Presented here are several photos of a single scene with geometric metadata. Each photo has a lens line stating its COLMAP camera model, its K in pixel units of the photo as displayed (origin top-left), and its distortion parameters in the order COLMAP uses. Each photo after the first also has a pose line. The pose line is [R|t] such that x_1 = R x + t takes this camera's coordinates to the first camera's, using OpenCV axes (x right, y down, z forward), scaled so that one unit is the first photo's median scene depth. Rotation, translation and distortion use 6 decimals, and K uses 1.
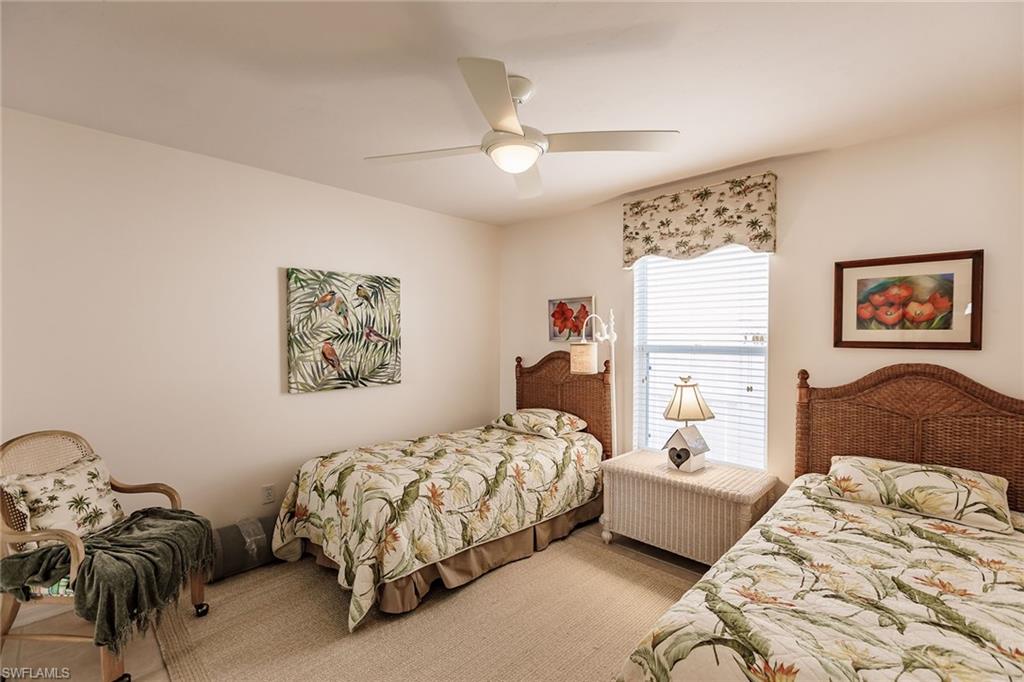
lens RADIAL K [[455.9, 0, 516.7], [0, 455.9, 342.0], [0, 0, 1]] dist [0.000976, -0.000193]
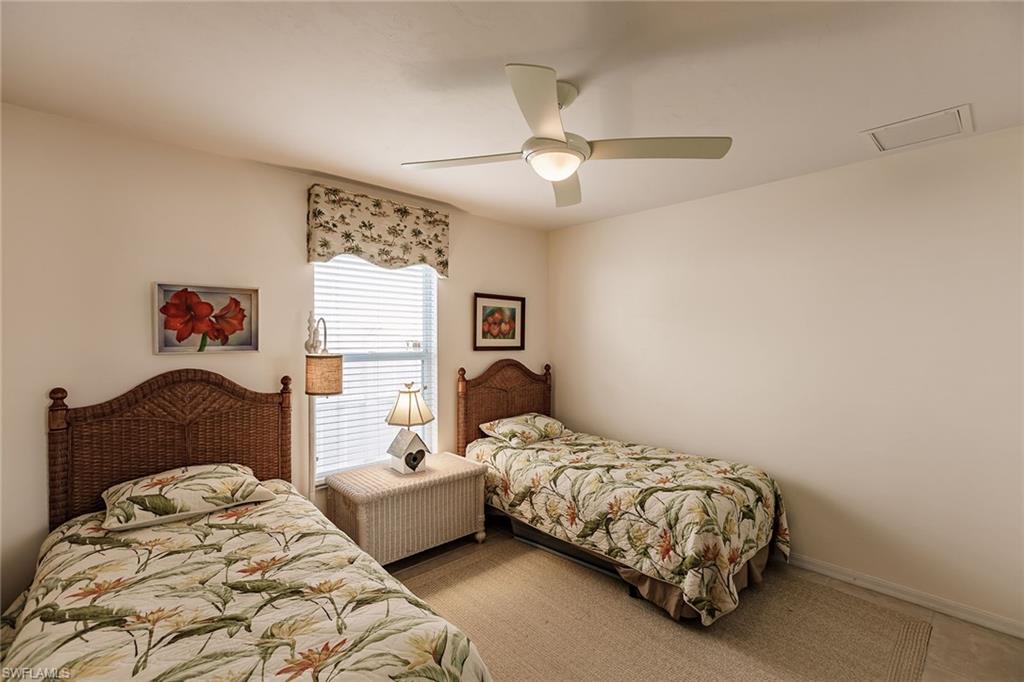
lens RADIAL K [[455.9, 0, 516.7], [0, 455.9, 342.0], [0, 0, 1]] dist [0.000976, -0.000193]
pose [[0.050515, -0.013418, 0.998633, -0.657086], [0.005523, 0.999898, 0.013156, -0.030459], [-0.998708, 0.004850, 0.050584, 0.691803]]
